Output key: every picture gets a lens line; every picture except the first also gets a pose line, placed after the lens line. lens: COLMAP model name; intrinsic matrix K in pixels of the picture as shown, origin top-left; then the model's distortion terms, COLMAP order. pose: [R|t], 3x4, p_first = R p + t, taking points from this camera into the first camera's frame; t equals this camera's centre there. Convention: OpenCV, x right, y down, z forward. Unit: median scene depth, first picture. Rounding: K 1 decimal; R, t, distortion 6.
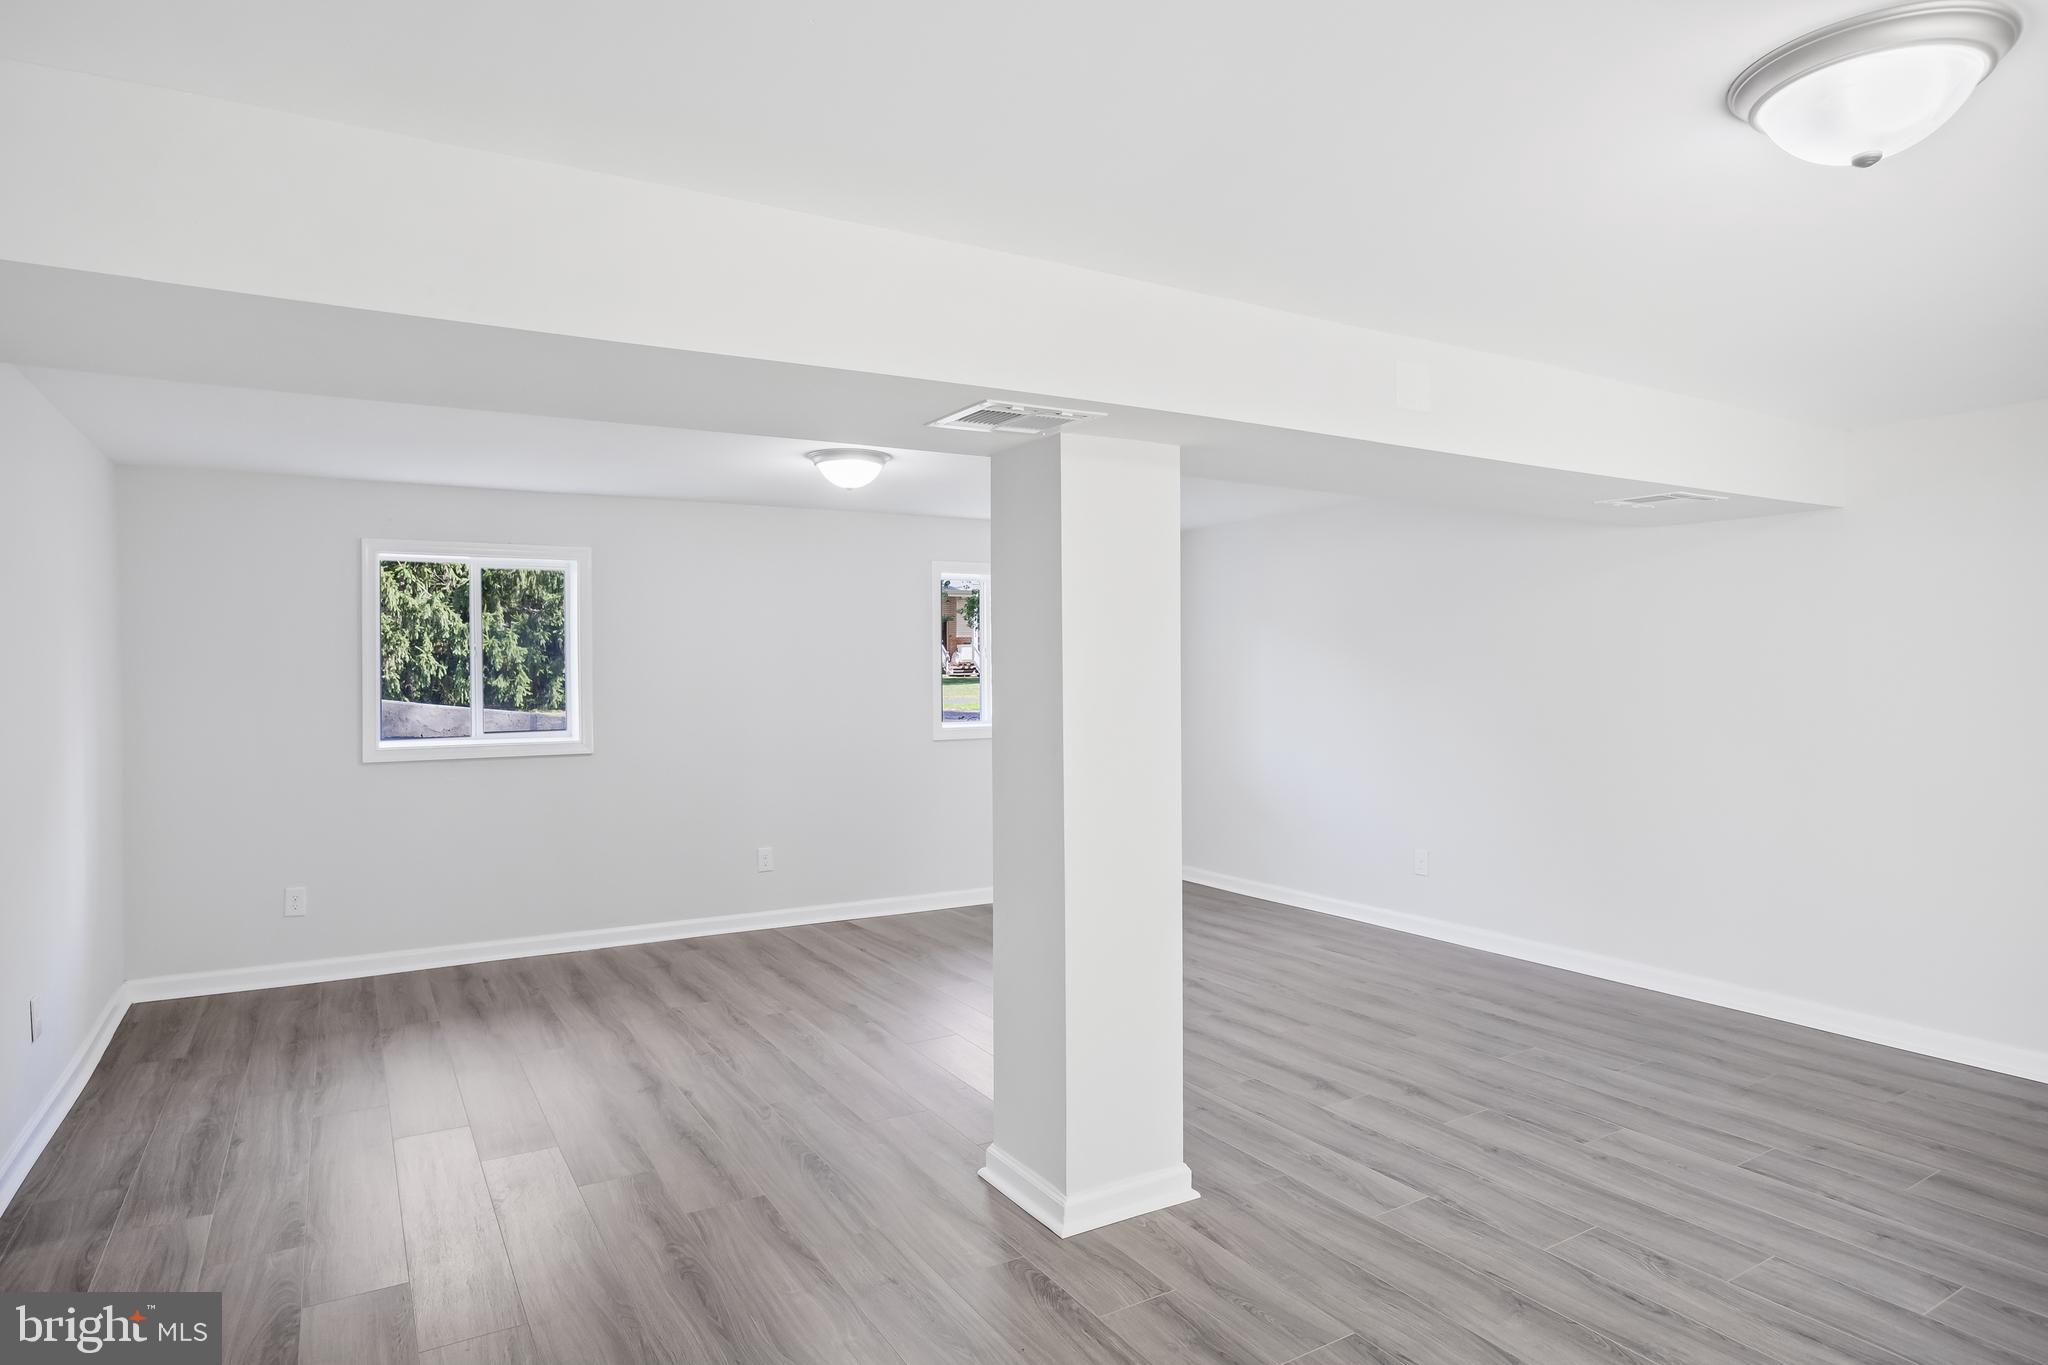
lens RADIAL K [[1154.9, 0, 1023.0], [0, 1154.9, 688.3], [0, 0, 1]] dist [-0.037790, 0.012477]
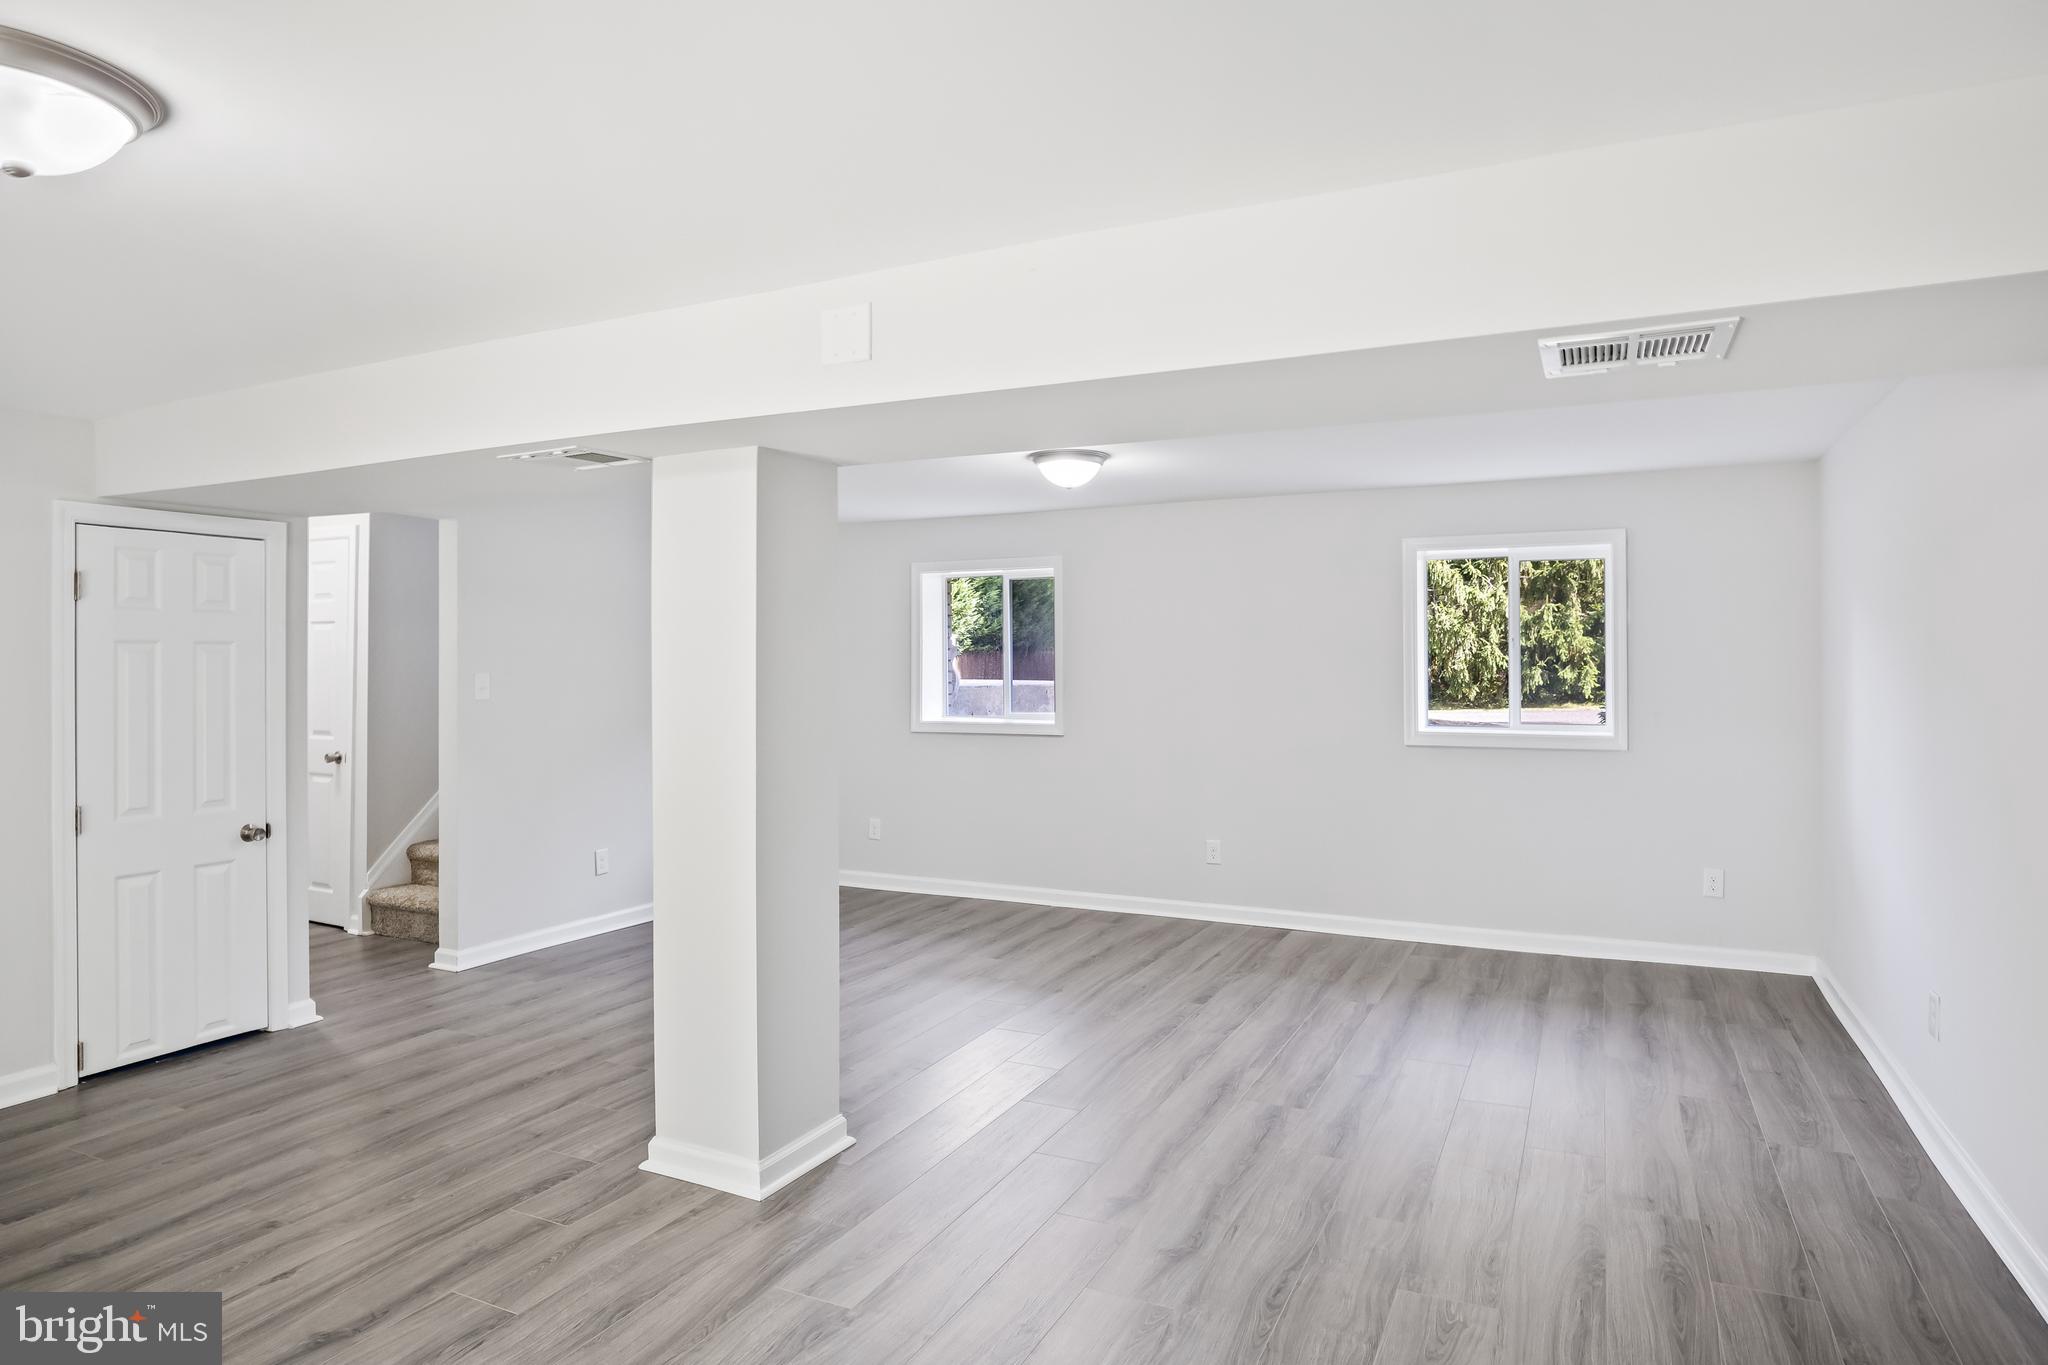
lens RADIAL K [[1154.9, 0, 1035.1], [0, 1154.9, 660.4], [0, 0, 1]] dist [-0.037790, 0.012477]
pose [[0.549232, 0.001168, -0.835669, 0.681574], [-0.013763, 0.999876, -0.007648, -0.013261], [0.835557, 0.015702, 0.549180, 0.394269]]
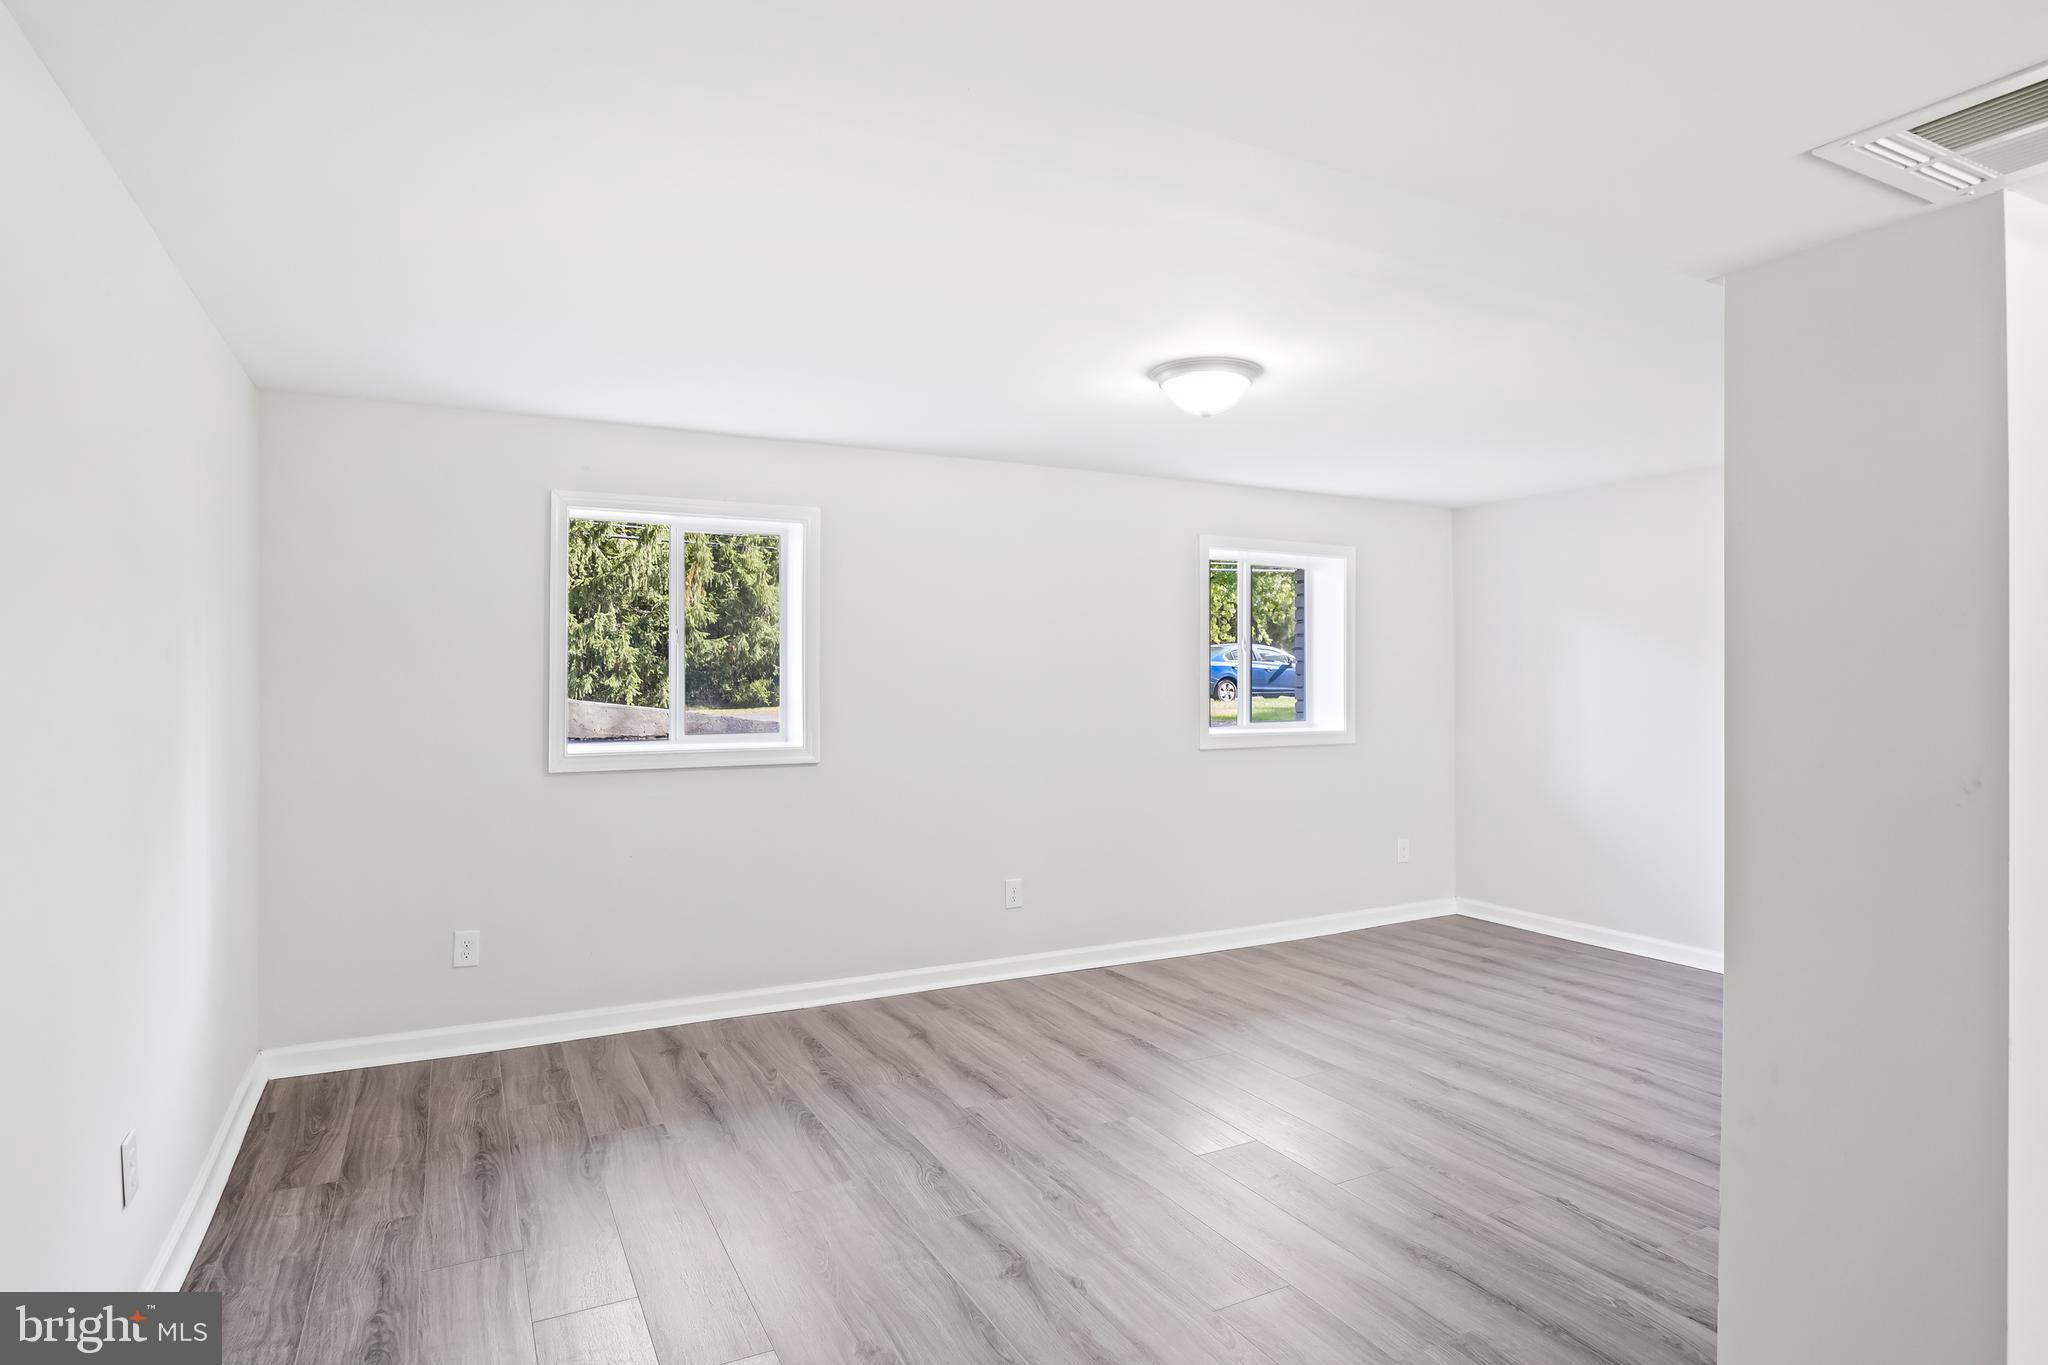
lens RADIAL K [[1080.4, 0, 1027.1], [0, 1080.4, 689.8], [0, 0, 1]] dist [-0.051553, 0.008237]
pose [[0.998984, 0.010387, -0.043851, -0.231193], [-0.010533, 0.999940, -0.003082, 0.007602], [0.043817, 0.003541, 0.999033, 0.294710]]
